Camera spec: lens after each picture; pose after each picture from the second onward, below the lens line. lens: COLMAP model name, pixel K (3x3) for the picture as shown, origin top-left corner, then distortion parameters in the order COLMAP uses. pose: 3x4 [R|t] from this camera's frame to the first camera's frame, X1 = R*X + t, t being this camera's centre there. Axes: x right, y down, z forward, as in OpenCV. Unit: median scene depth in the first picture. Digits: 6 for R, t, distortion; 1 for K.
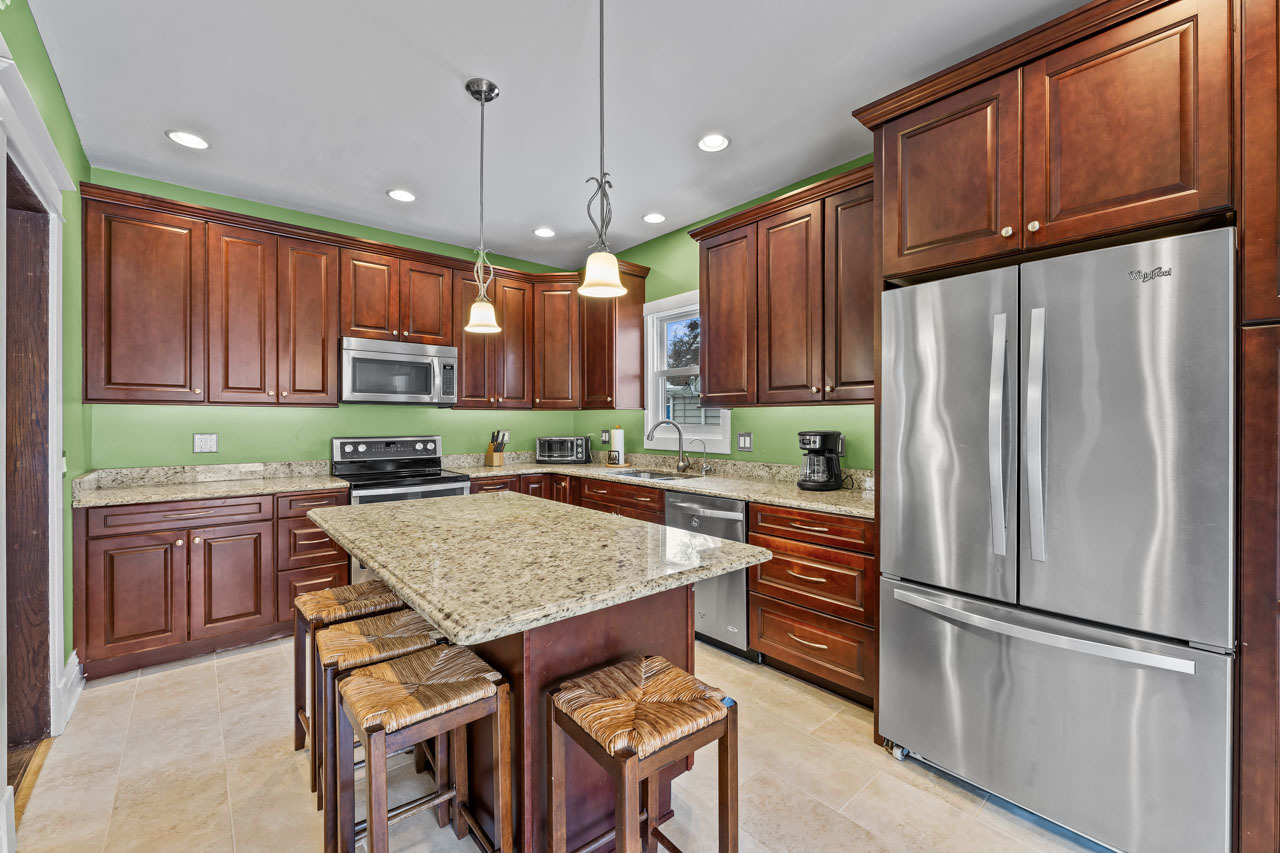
lens RADIAL K [[521.6, 0, 638.6], [0, 521.6, 423.6], [0, 0, 1]] dist [0.011564, 0.000035]
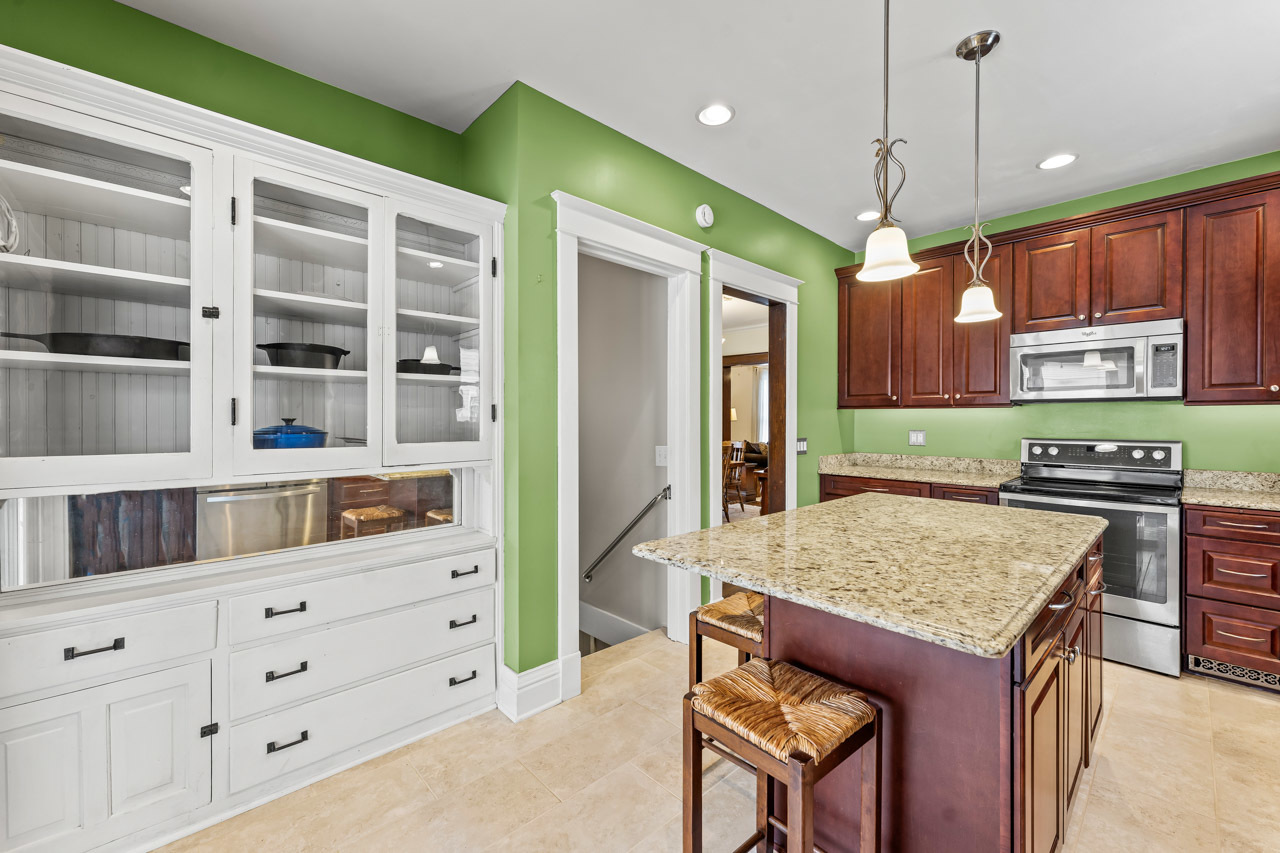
lens RADIAL K [[515.6, 0, 640.0], [0, 515.6, 426.5], [0, 0, 1]] dist [0.001339, 0.000158]
pose [[0.055361, 0.014468, -0.998362, 0.345449], [-0.010215, 0.999851, 0.013923, -0.000799], [0.998414, 0.009427, 0.055501, 0.247707]]
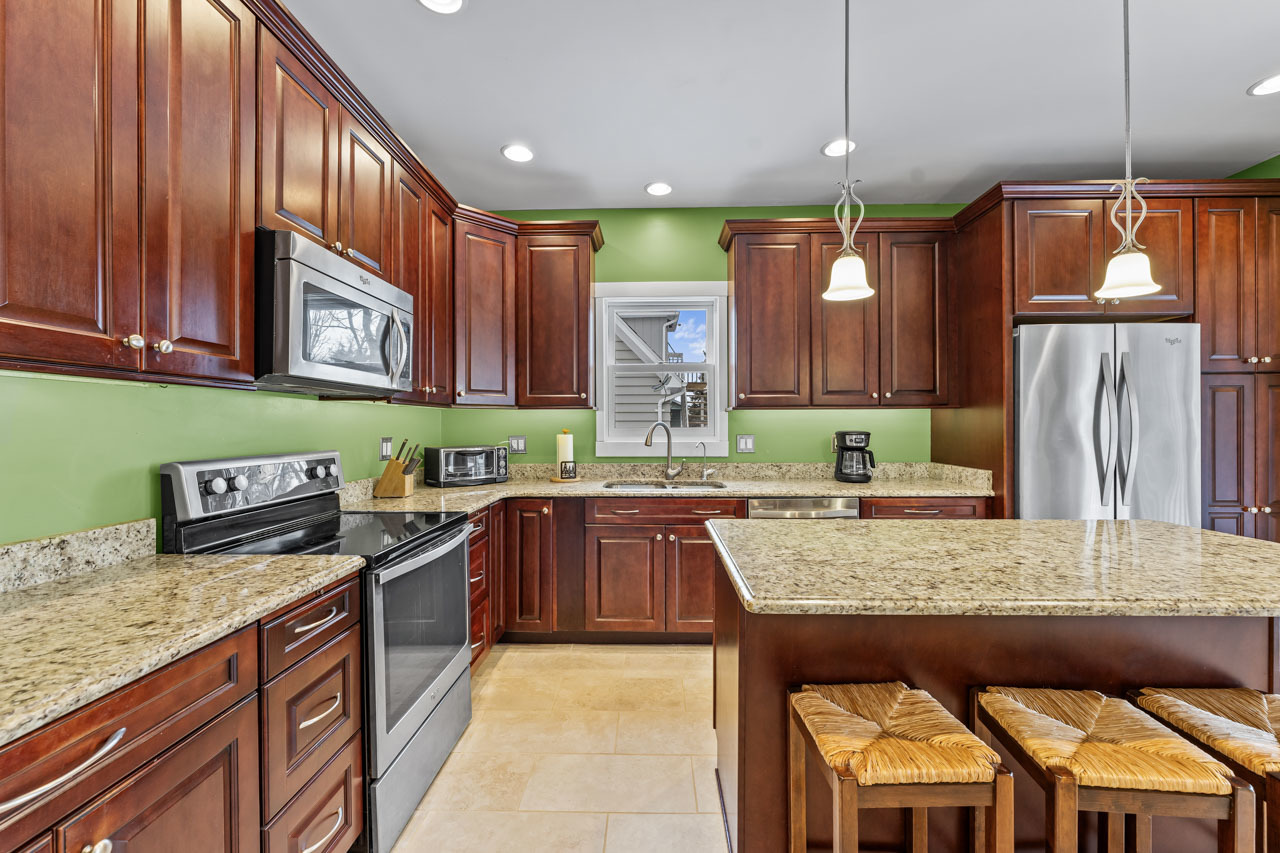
lens RADIAL K [[515.6, 0, 640.0], [0, 515.6, 426.5], [0, 0, 1]] dist [0.001339, 0.000158]
pose [[0.670138, -0.003147, 0.742230, -0.665096], [0.007979, 0.999964, -0.002965, 0.003115], [-0.742194, 0.007909, 0.670139, 0.477849]]
